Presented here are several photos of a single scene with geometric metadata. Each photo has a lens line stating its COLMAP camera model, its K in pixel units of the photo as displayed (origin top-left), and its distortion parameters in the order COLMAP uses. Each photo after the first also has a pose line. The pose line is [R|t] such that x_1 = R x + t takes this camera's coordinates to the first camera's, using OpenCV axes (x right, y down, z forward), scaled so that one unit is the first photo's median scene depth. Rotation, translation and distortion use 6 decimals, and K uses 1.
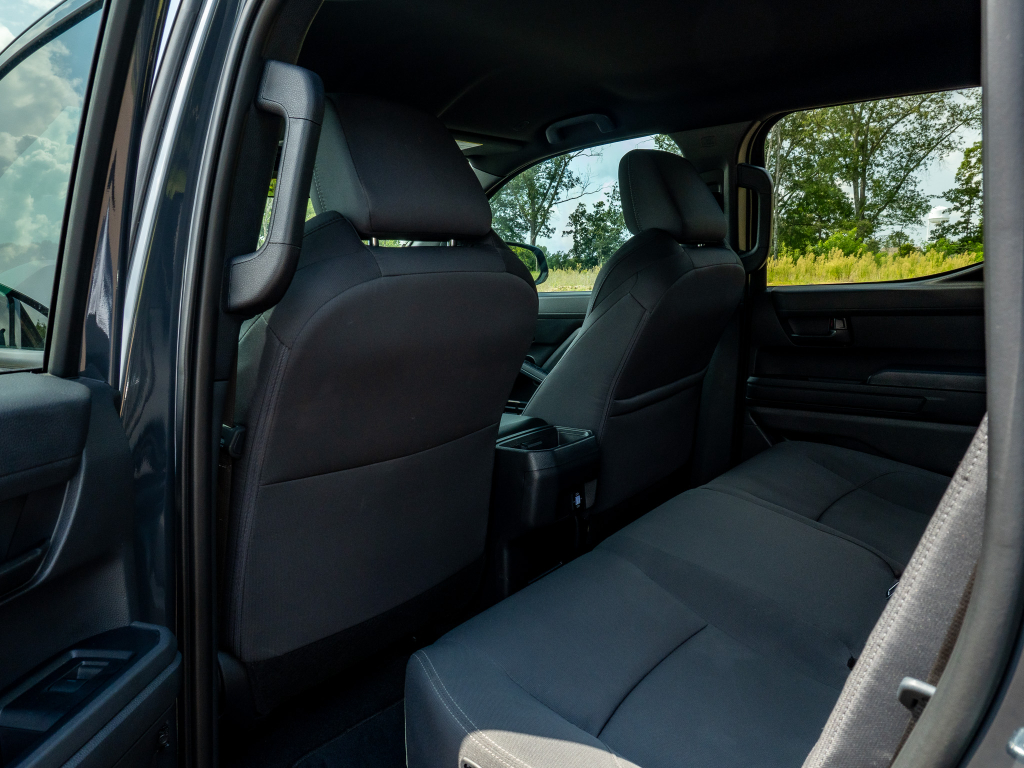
lens RADIAL K [[768.8, 0, 512.4], [0, 768.8, 383.3], [0, 0, 1]] dist [-0.005425, -0.032971]
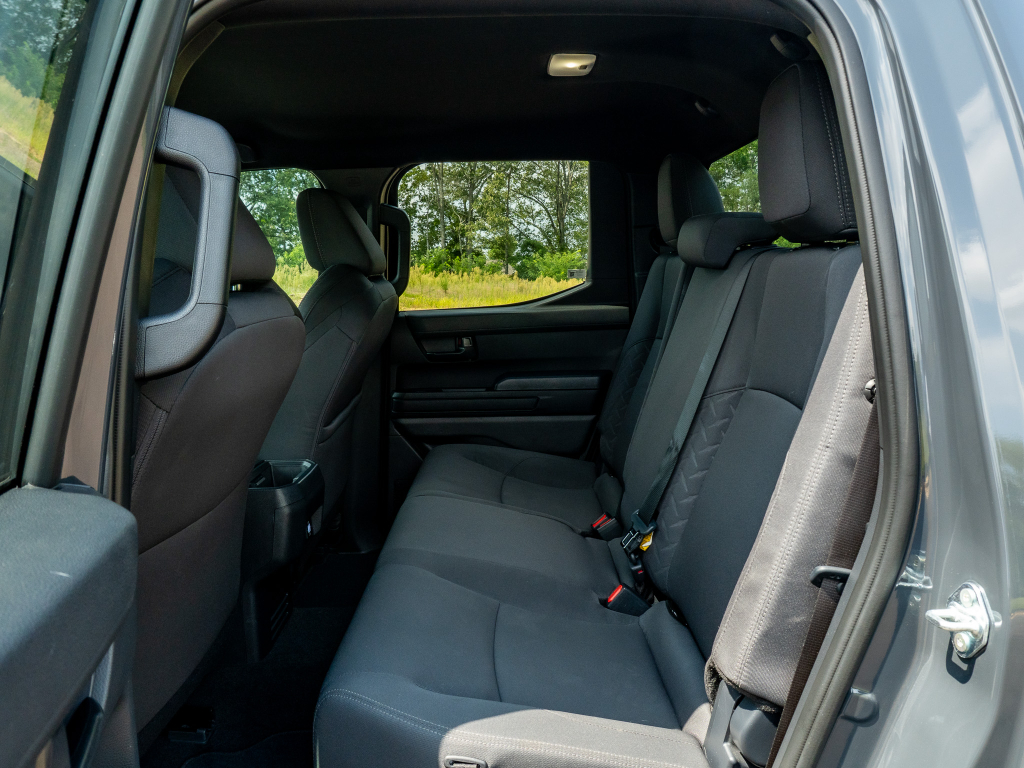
lens RADIAL K [[768.8, 0, 518.4], [0, 768.8, 380.2], [0, 0, 1]] dist [-0.005425, -0.032971]
pose [[0.785143, -0.079826, 0.614149, -0.253272], [0.090514, 0.995801, 0.013717, -0.028048], [-0.612665, 0.044819, 0.789071, 0.007998]]
